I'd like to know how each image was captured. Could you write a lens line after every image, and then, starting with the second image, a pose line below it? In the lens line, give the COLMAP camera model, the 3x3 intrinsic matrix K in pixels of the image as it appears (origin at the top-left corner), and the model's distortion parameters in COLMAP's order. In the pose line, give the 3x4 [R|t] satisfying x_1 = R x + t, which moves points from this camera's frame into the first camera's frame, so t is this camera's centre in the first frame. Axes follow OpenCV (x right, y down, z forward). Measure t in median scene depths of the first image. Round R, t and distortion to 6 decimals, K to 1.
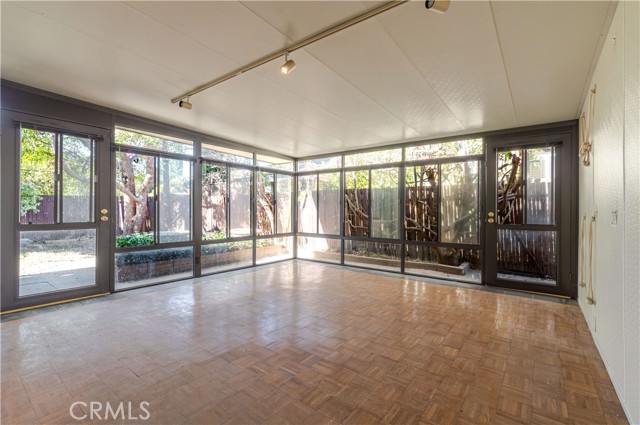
lens RADIAL K [[293.7, 0, 309.9], [0, 293.7, 214.1], [0, 0, 1]] dist [0.000632, 0.000065]
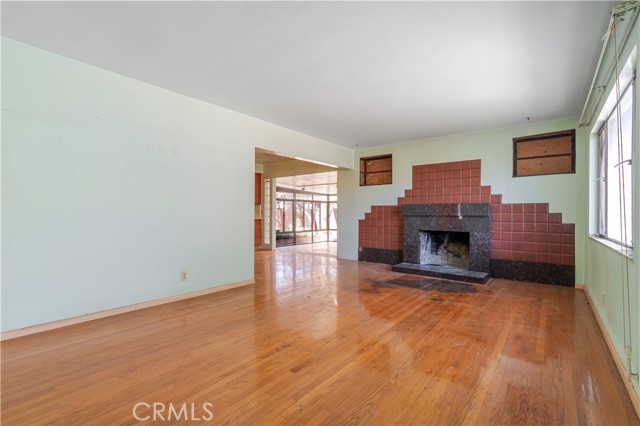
lens RADIAL K [[289.3, 0, 317.7], [0, 289.3, 212.2], [0, 0, 1]] dist [0.001186, 0.000015]
pose [[0.999869, 0.001237, -0.016115, -0.095515], [-0.001483, 0.999882, -0.015260, -0.029759], [0.016094, 0.015282, 0.999754, -1.195247]]
